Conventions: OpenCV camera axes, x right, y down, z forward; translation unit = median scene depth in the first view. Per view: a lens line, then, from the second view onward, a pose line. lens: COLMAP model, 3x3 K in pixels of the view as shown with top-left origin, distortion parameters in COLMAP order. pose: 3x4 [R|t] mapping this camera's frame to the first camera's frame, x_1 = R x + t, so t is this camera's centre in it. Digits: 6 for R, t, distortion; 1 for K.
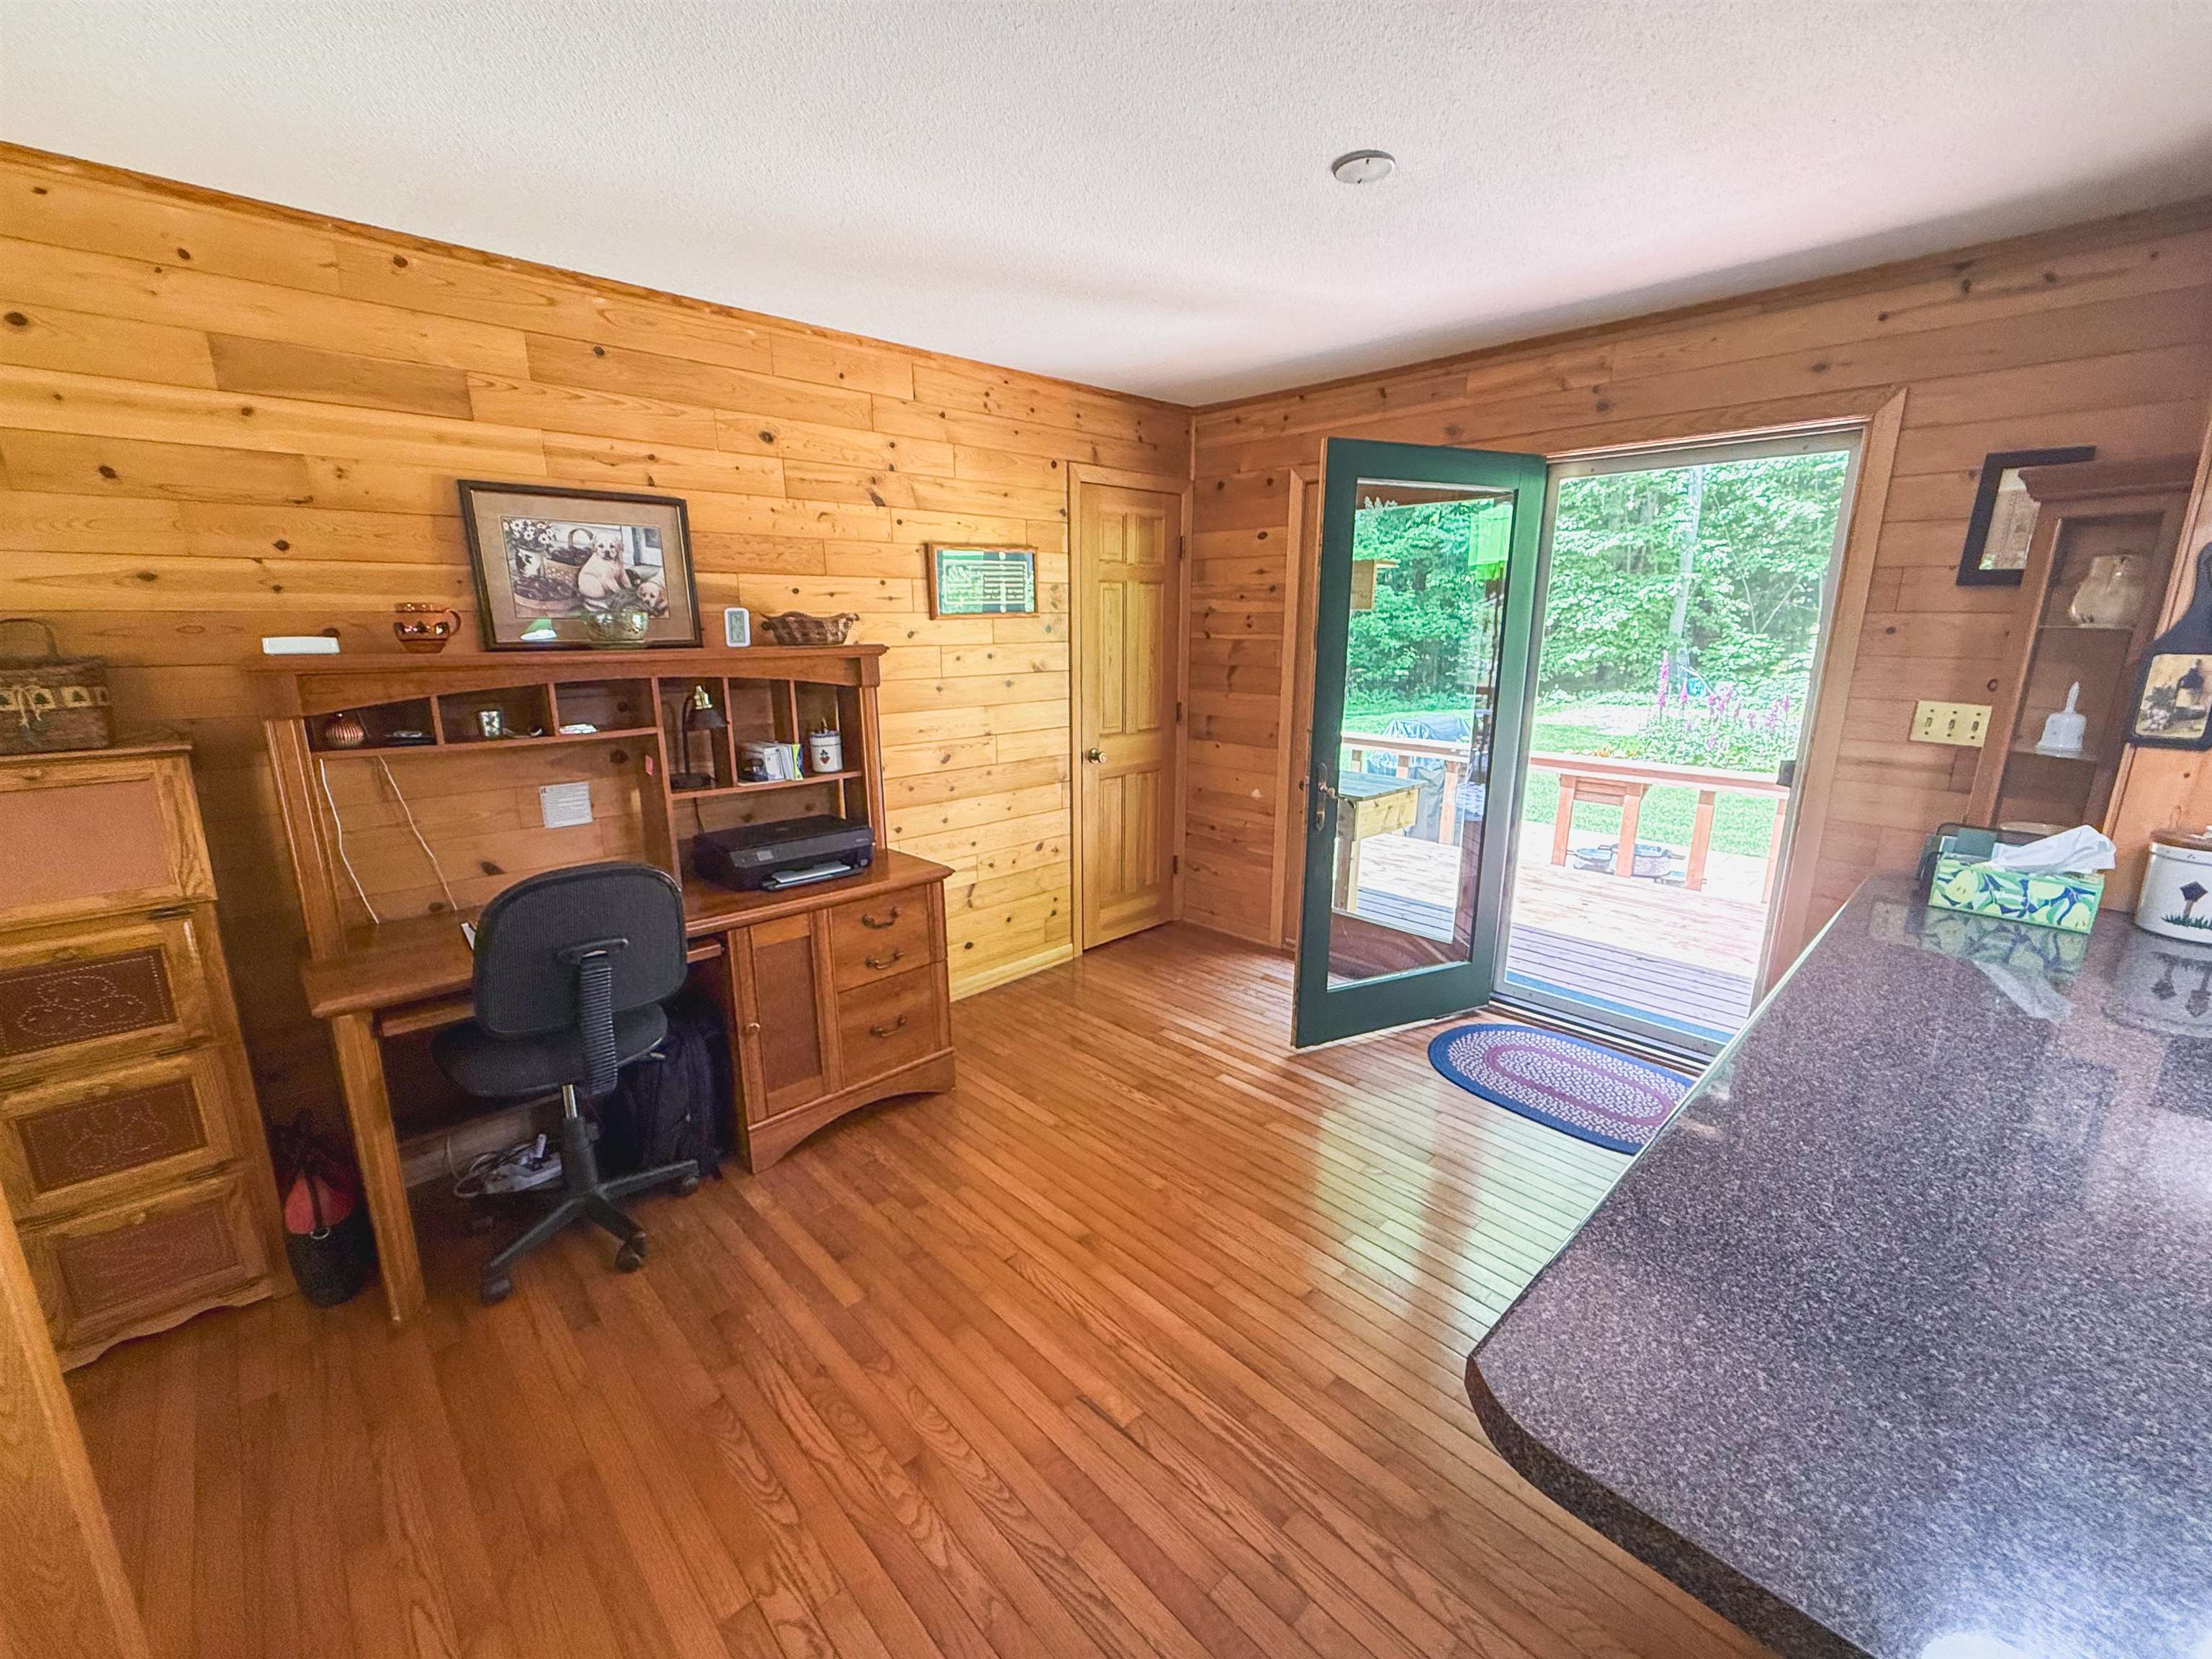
lens RADIAL K [[909.7, 0, 1101.6], [0, 909.7, 831.3], [0, 0, 1]] dist [0.000086, -0.000051]
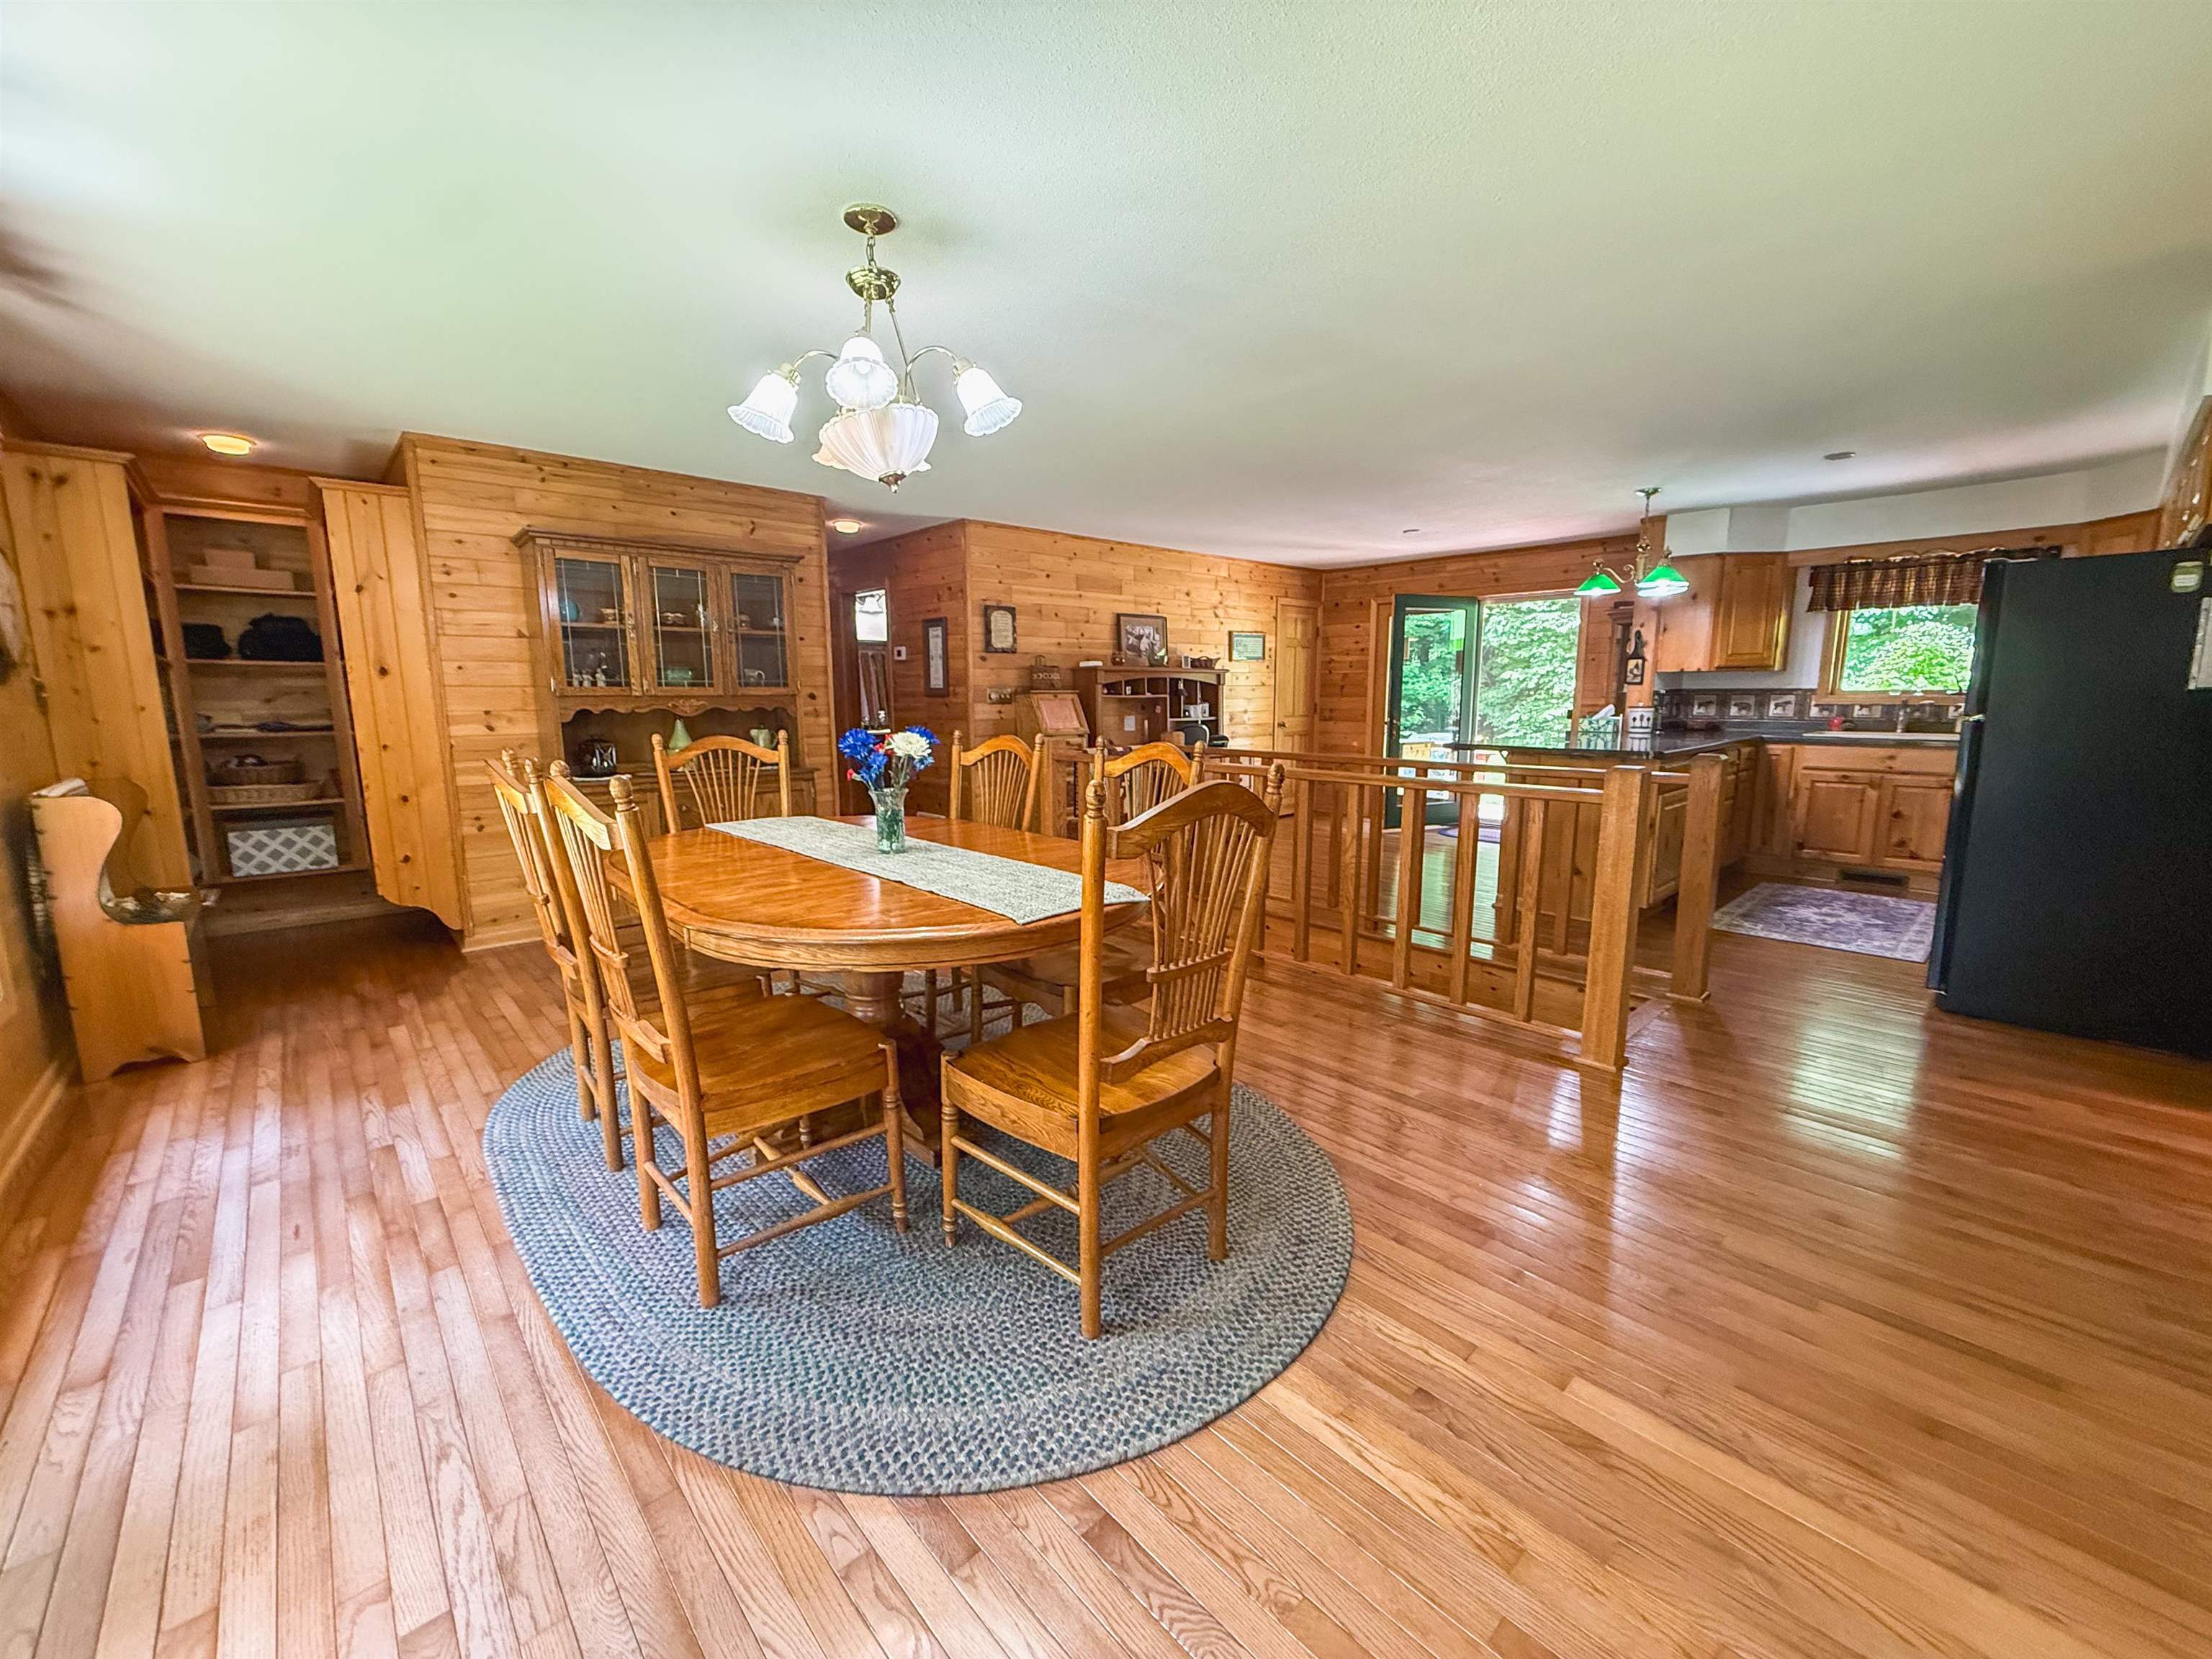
lens RADIAL K [[884.7, 0, 1101.3], [0, 884.7, 831.1], [0, 0, 1]] dist [0.002112, -0.000281]
pose [[0.999849, -0.001836, -0.017252, -0.553017], [0.000529, 0.997149, -0.075459, 0.451606], [0.017342, 0.075438, 0.997000, -1.515982]]
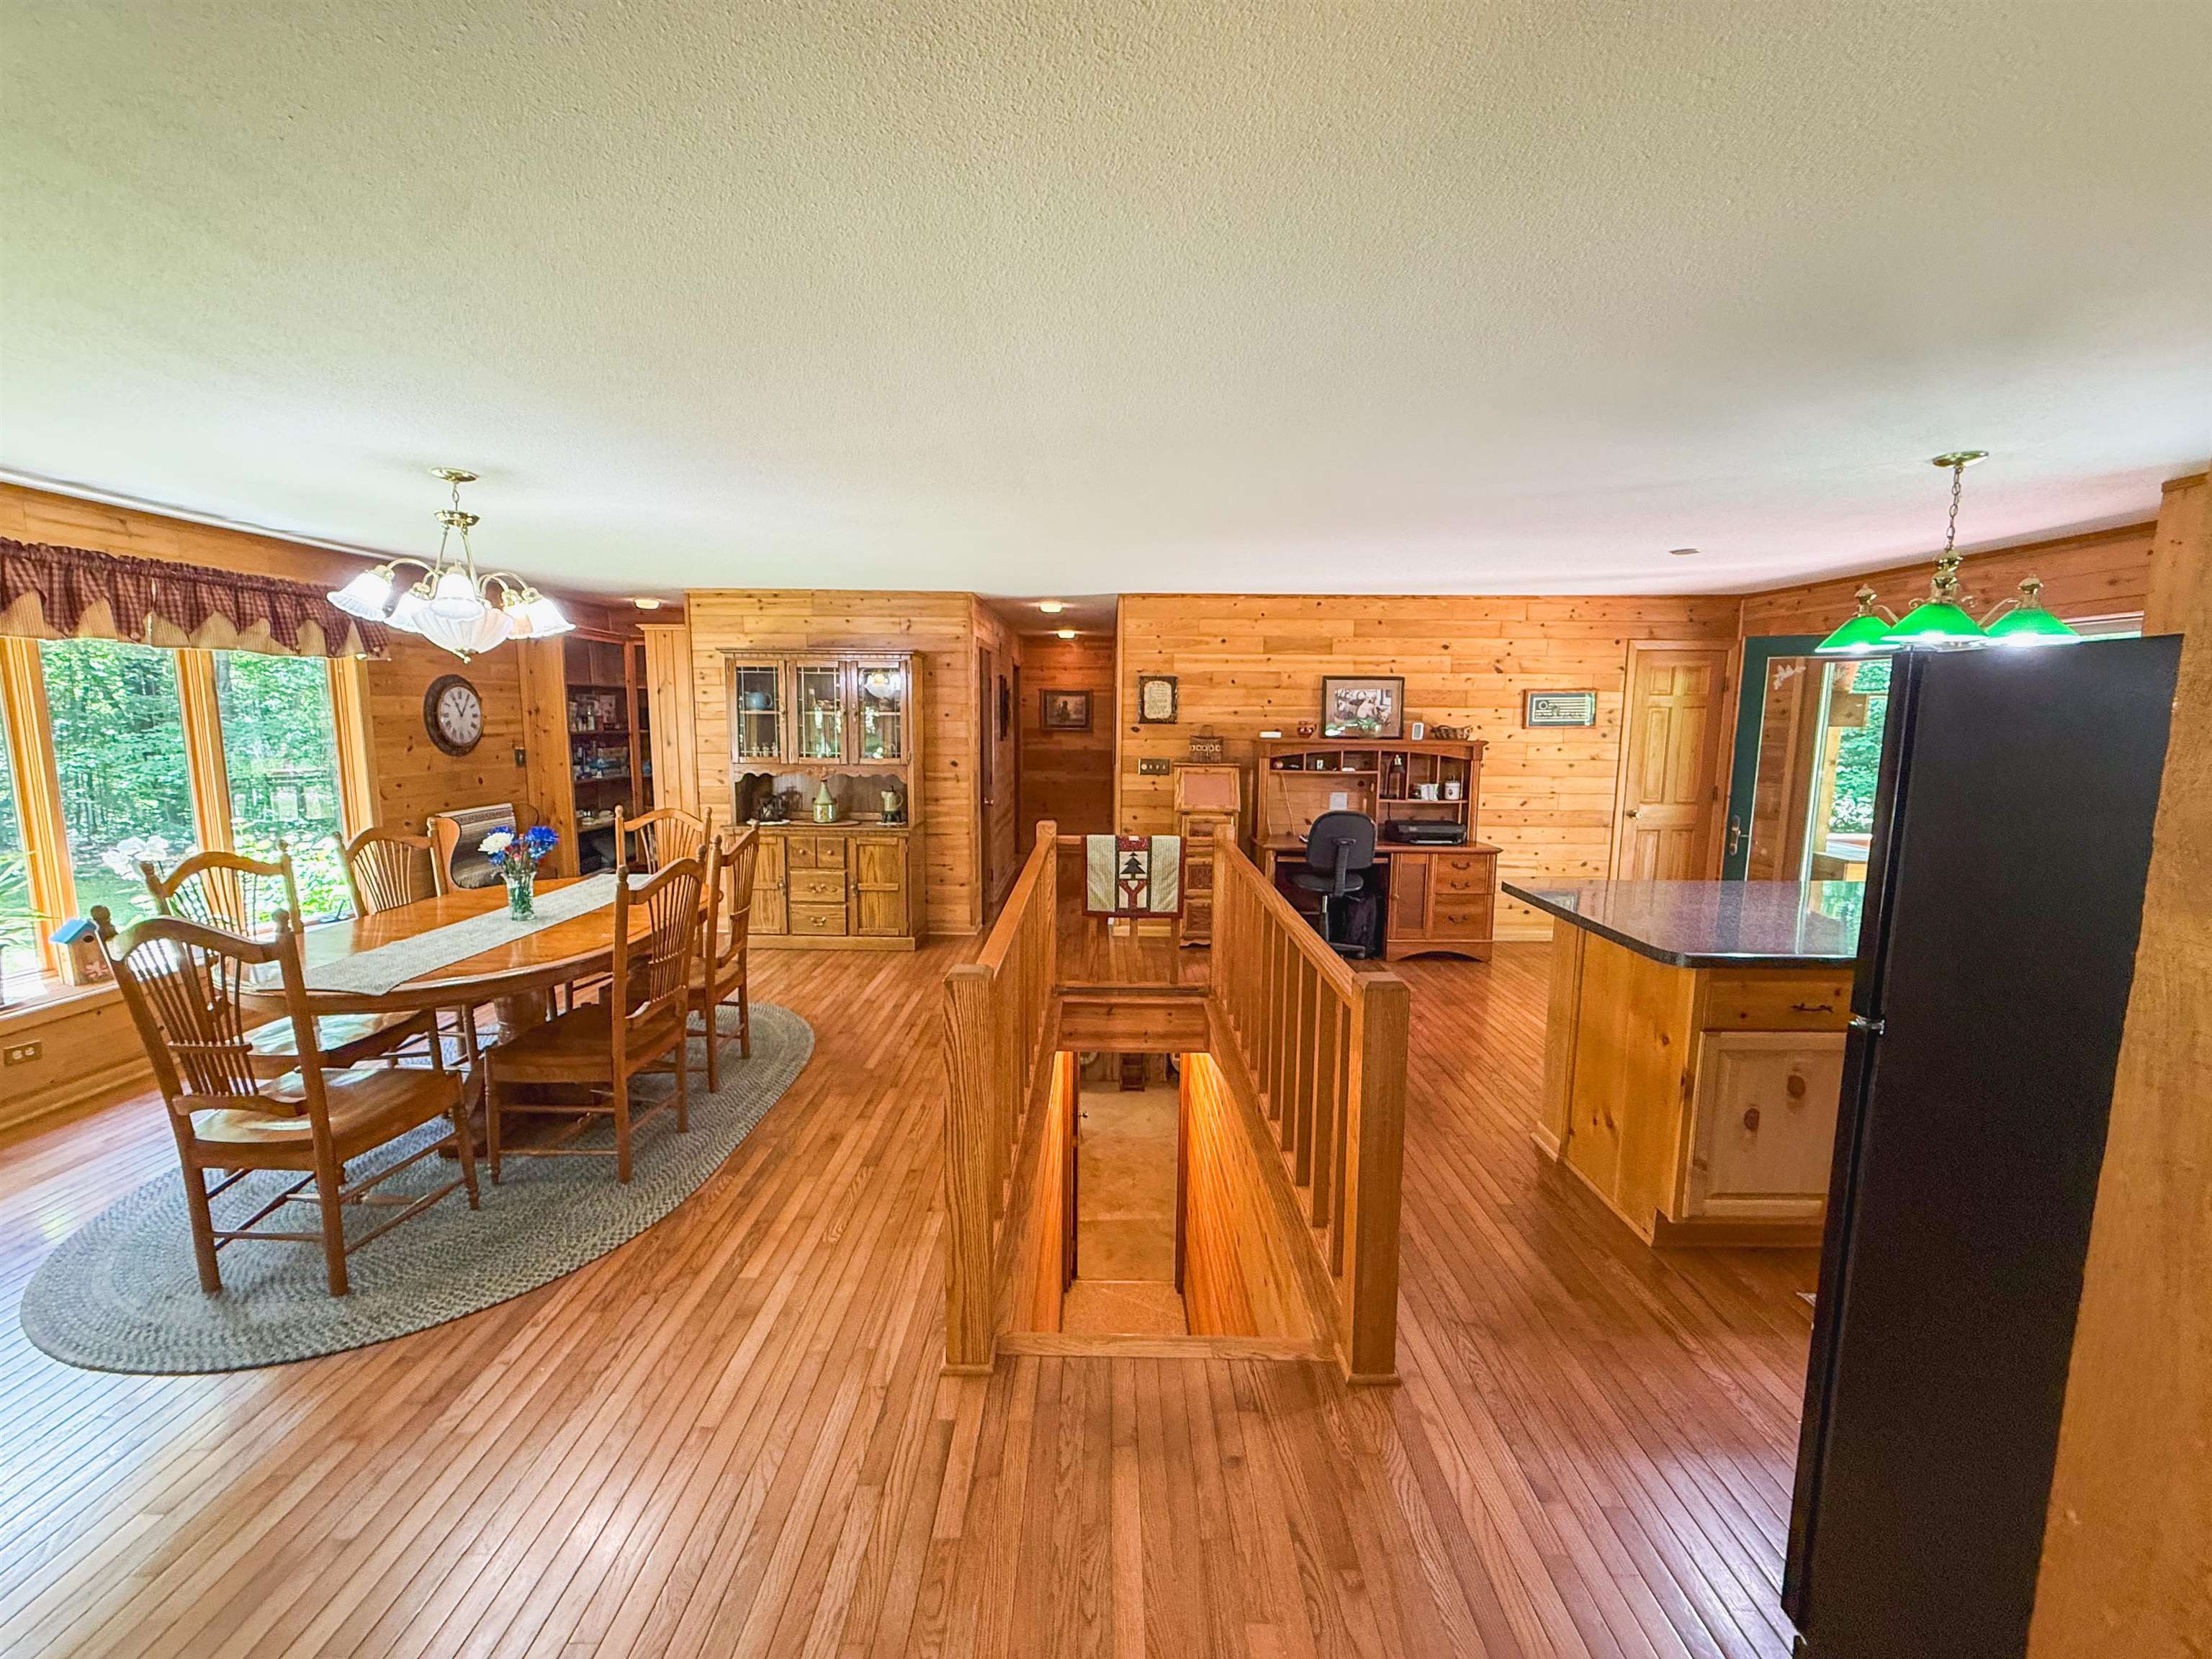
lens RADIAL K [[886.5, 0, 1102.8], [0, 886.5, 825.6], [0, 0, 1]] dist [-0.000953, 0.000031]
pose [[0.720451, 0.094039, -0.687101, 0.524696], [-0.168623, 0.984784, -0.042026, 0.213071], [0.672694, 0.146139, 0.725346, -1.004028]]
